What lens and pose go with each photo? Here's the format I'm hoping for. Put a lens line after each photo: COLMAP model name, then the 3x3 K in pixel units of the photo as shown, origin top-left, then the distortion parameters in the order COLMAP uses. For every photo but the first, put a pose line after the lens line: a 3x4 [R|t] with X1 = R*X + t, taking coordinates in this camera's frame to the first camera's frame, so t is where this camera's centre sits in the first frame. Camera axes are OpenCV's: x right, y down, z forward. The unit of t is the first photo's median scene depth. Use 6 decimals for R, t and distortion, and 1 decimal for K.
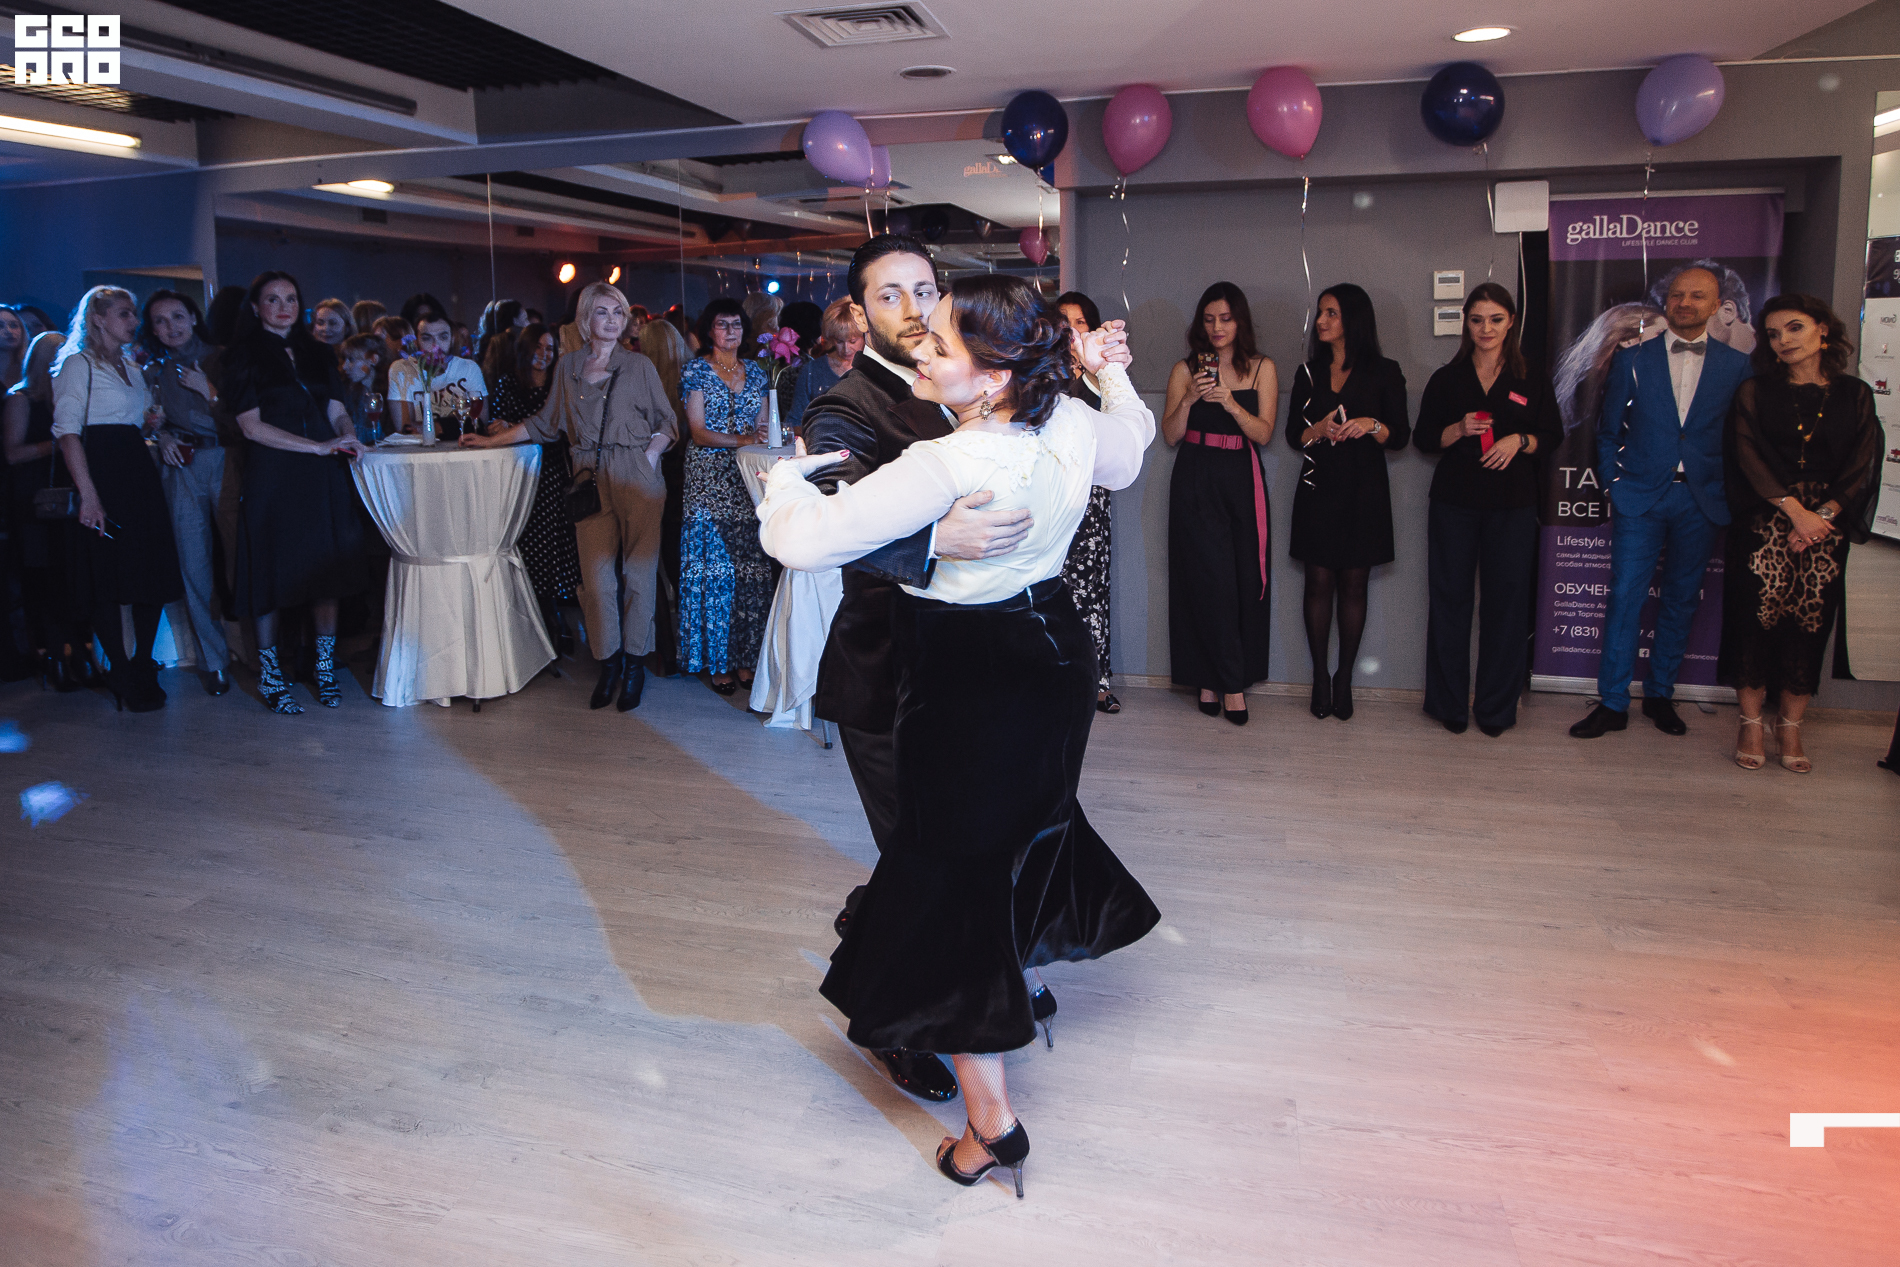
lens RADIAL K [[1158.4, 0, 900.8], [0, 1158.4, 479.1], [0, 0, 1]] dist [-0.077629, 0.024194]
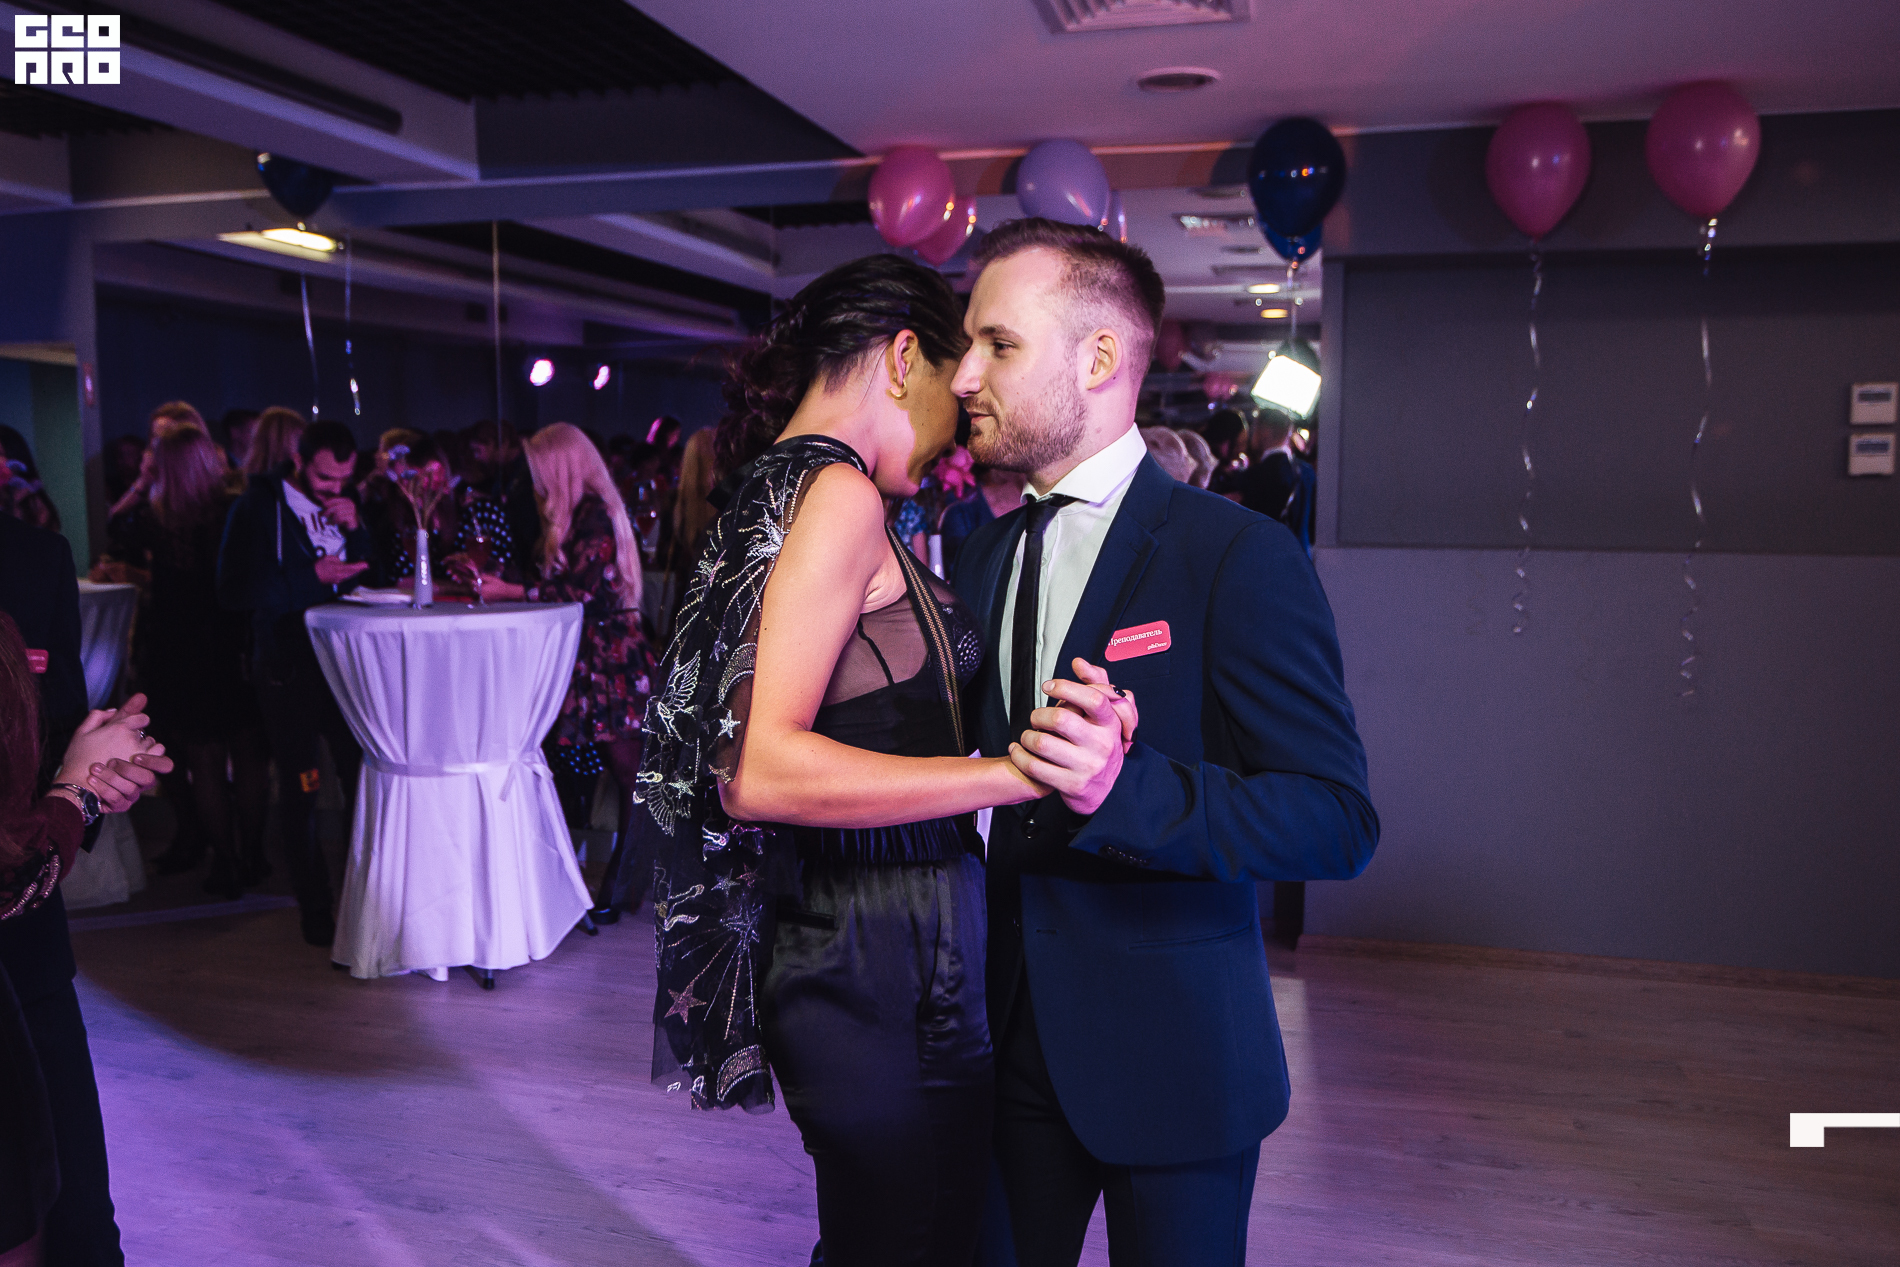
lens RADIAL K [[1441.9, 0, 942.3], [0, 1441.9, 639.9], [0, 0, 1]] dist [-0.041764, 0.002374]
pose [[0.999756, 0.016209, 0.015039, -0.112802], [-0.016249, 0.999865, 0.002557, -0.015980], [-0.014996, -0.002801, 0.999884, 0.125863]]
